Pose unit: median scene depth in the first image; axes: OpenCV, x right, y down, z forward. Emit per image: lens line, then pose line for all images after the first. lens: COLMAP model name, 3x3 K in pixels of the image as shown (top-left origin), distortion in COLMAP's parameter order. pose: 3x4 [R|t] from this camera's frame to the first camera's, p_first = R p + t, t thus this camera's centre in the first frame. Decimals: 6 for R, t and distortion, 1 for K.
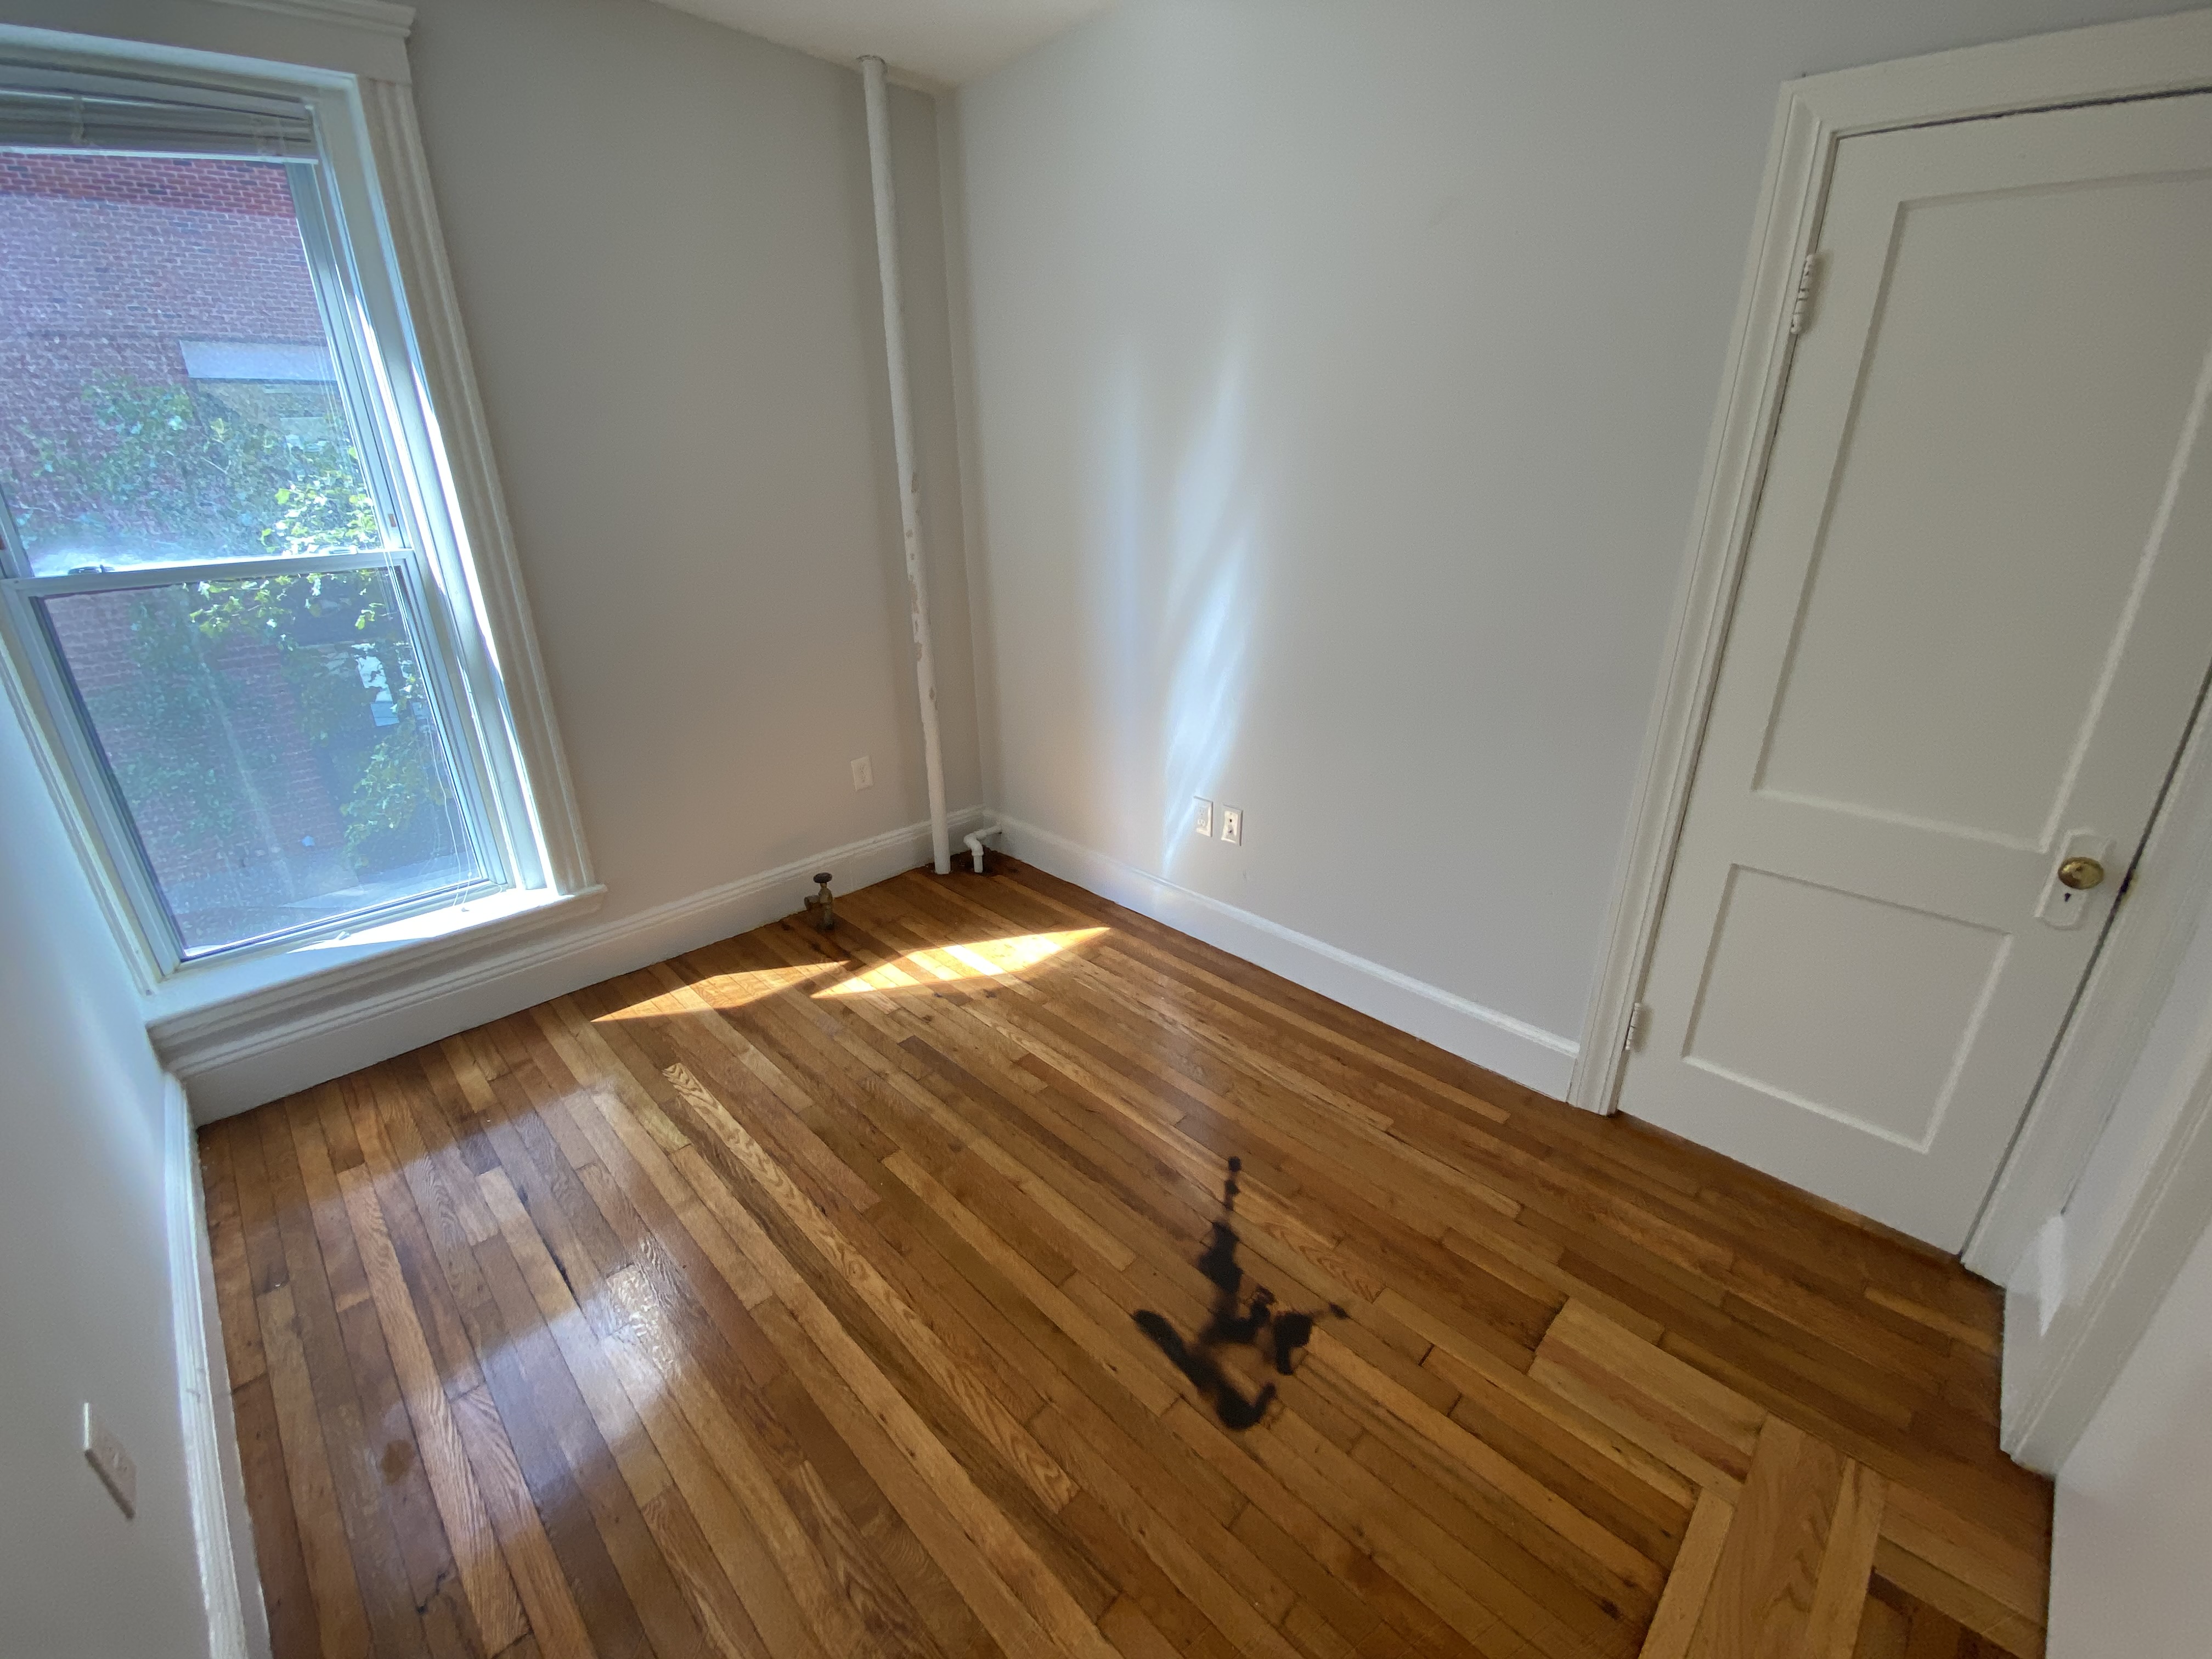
lens RADIAL K [[890.3, 0, 1102.1], [0, 890.3, 820.2], [0, 0, 1]] dist [0.033009, -0.026222]
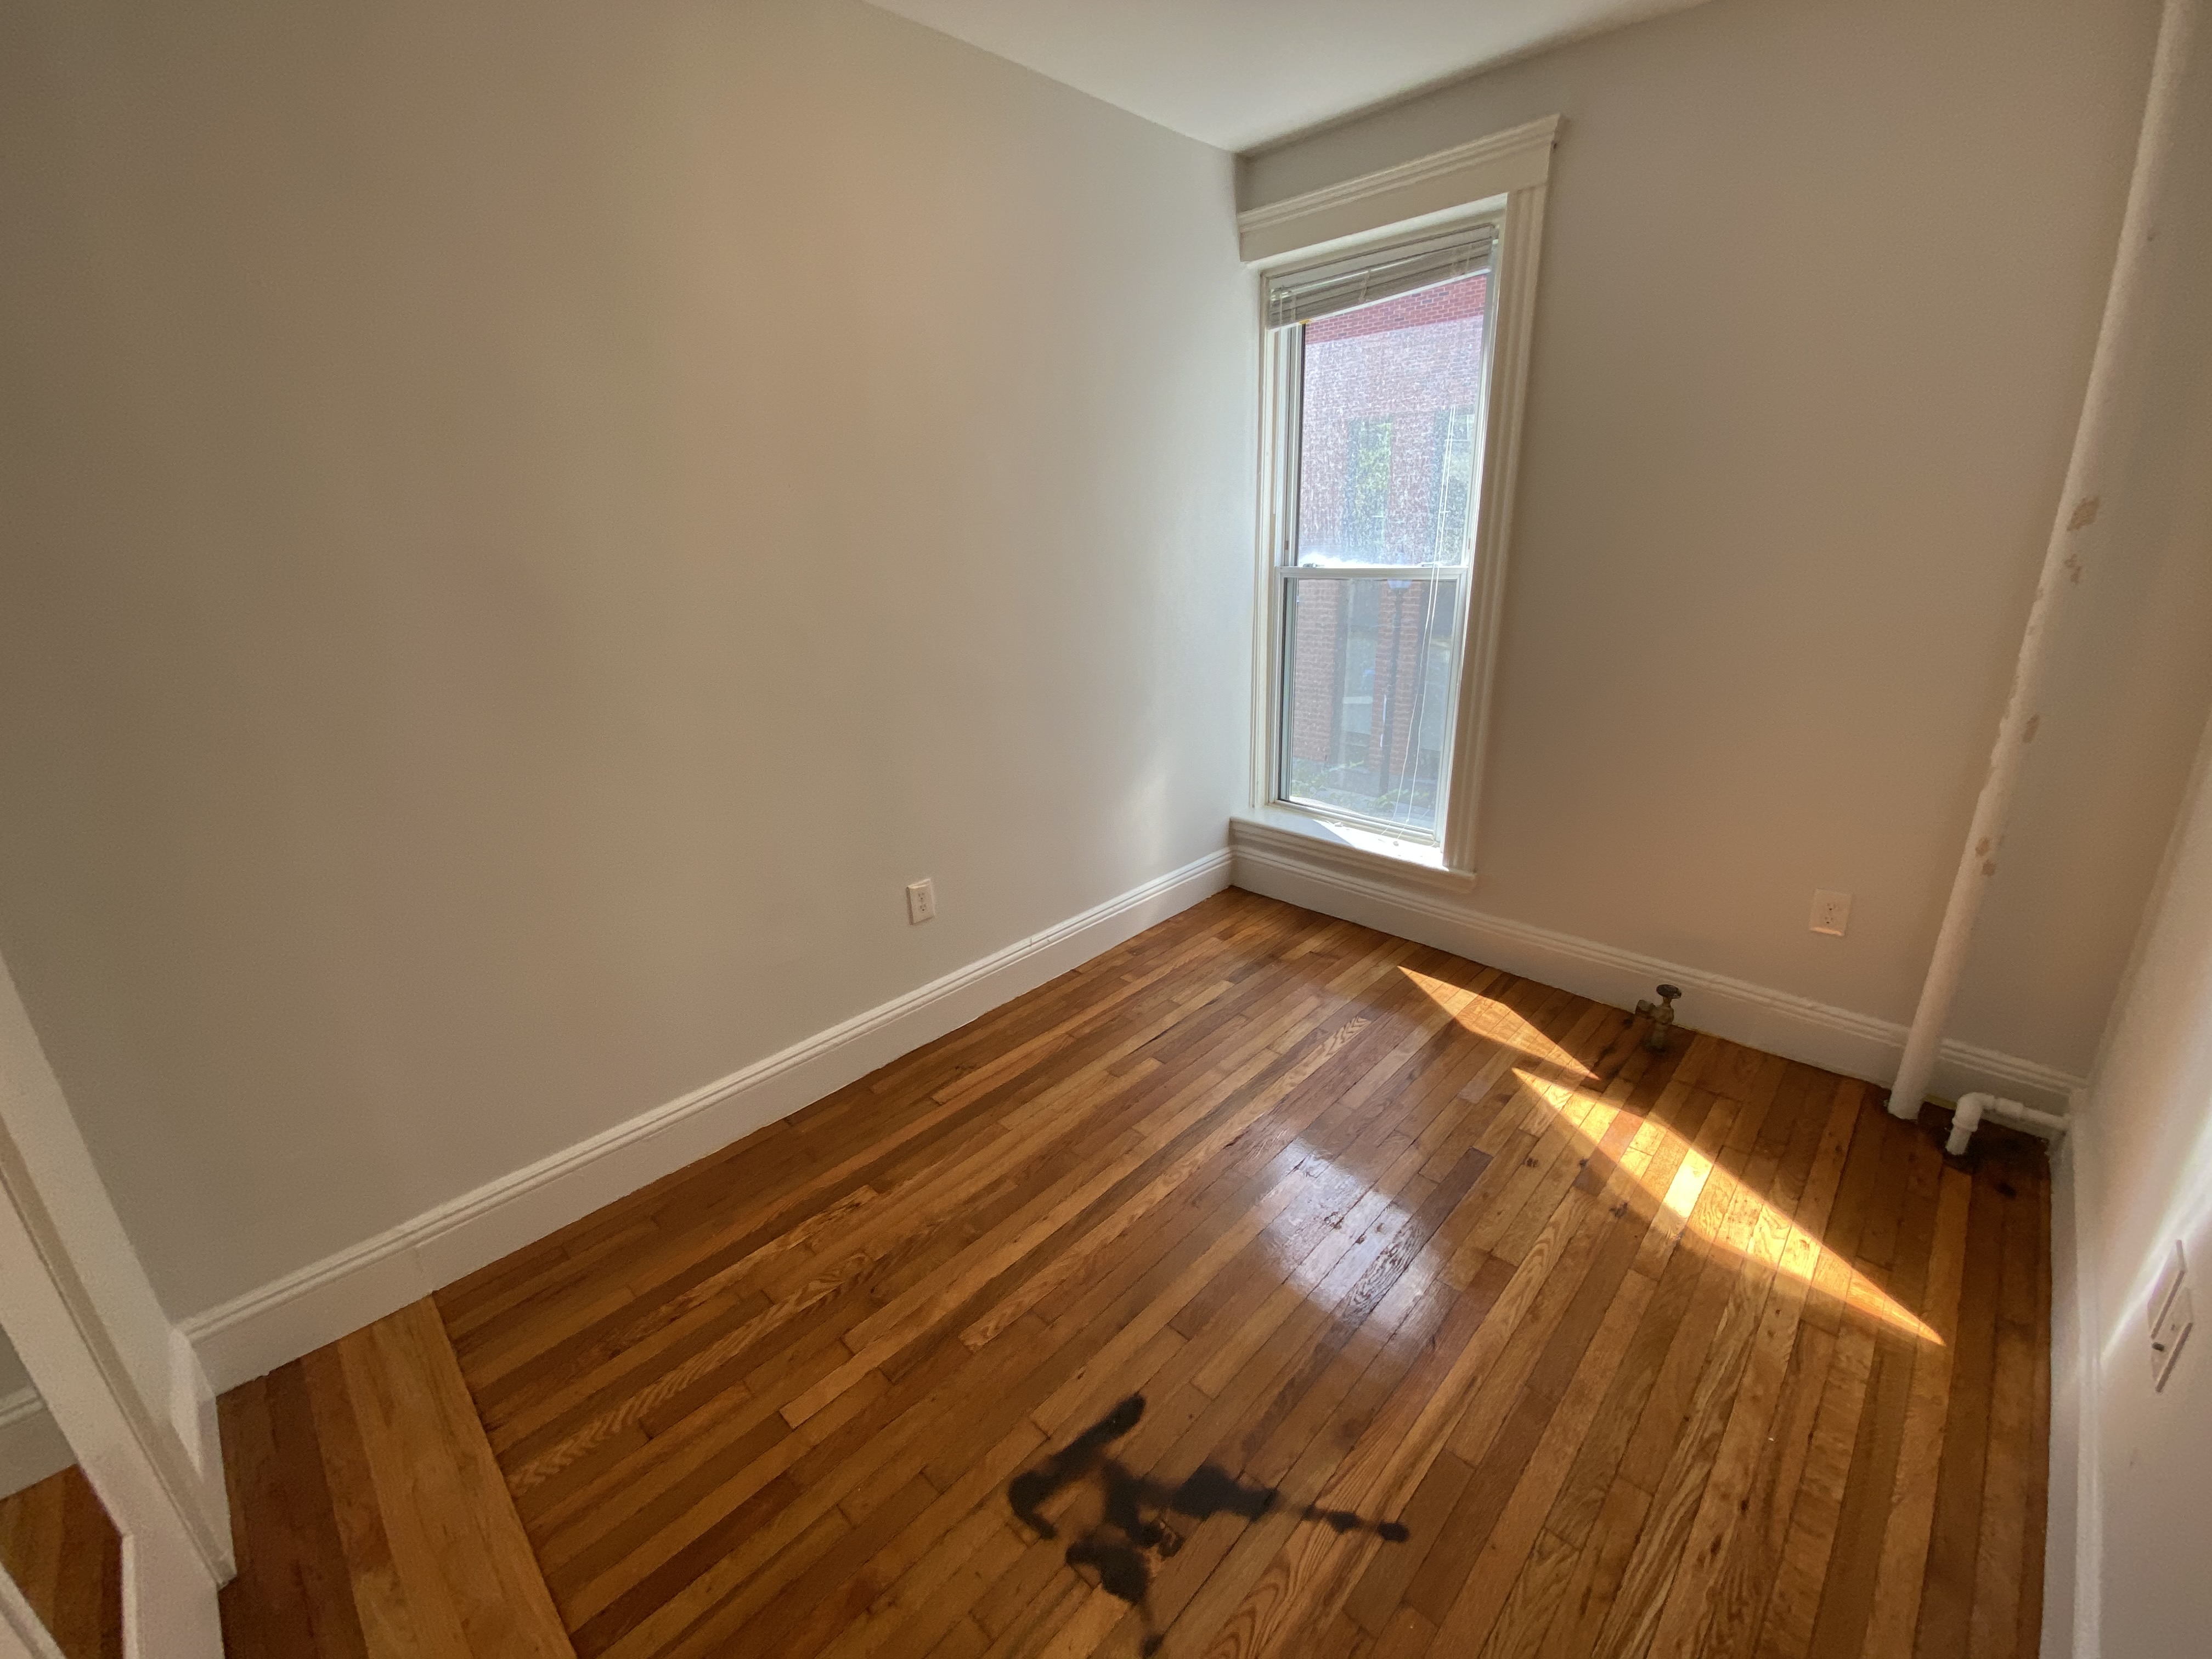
lens RADIAL K [[887.6, 0, 1106.0], [0, 887.6, 829.5], [0, 0, 1]] dist [0.033431, -0.020615]
pose [[0.015391, 0.342232, -0.939489, 0.580374], [-0.343229, 0.884316, 0.316511, -0.217868], [0.939126, 0.317588, 0.131075, 0.517700]]
